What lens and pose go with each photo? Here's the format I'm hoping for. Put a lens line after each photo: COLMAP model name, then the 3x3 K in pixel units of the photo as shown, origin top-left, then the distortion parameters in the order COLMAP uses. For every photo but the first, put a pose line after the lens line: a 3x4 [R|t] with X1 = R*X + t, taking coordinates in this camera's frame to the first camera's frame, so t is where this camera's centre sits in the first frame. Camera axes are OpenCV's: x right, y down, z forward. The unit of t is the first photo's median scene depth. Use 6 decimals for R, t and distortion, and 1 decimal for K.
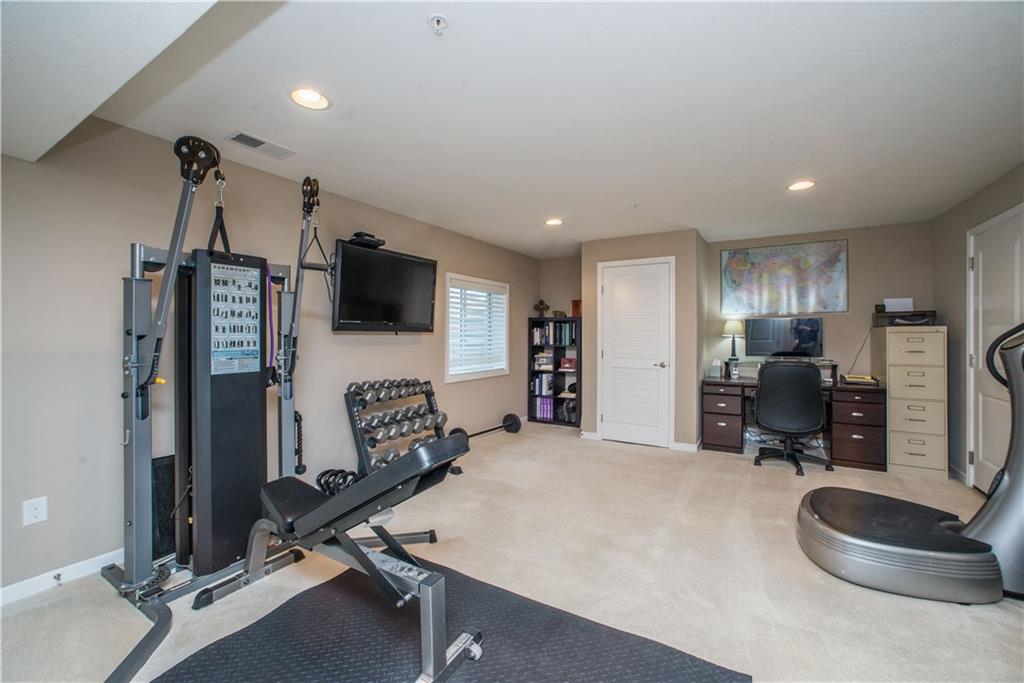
lens RADIAL K [[414.3, 0, 515.1], [0, 414.3, 336.0], [0, 0, 1]] dist [-0.041924, 0.013196]
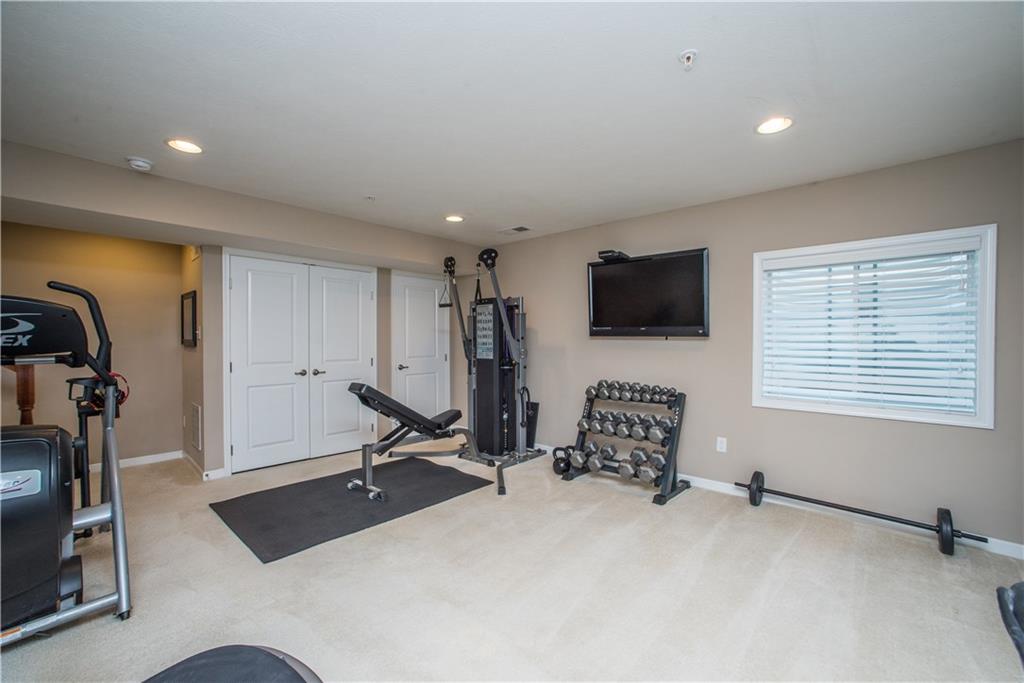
lens RADIAL K [[414.3, 0, 512.7], [0, 414.3, 341.9], [0, 0, 1]] dist [-0.041924, 0.013196]
pose [[-0.175708, 0.005803, -0.984425, 1.239361], [-0.004455, 0.999968, 0.006690, -0.004401], [0.984432, 0.005562, -0.175676, 1.435718]]
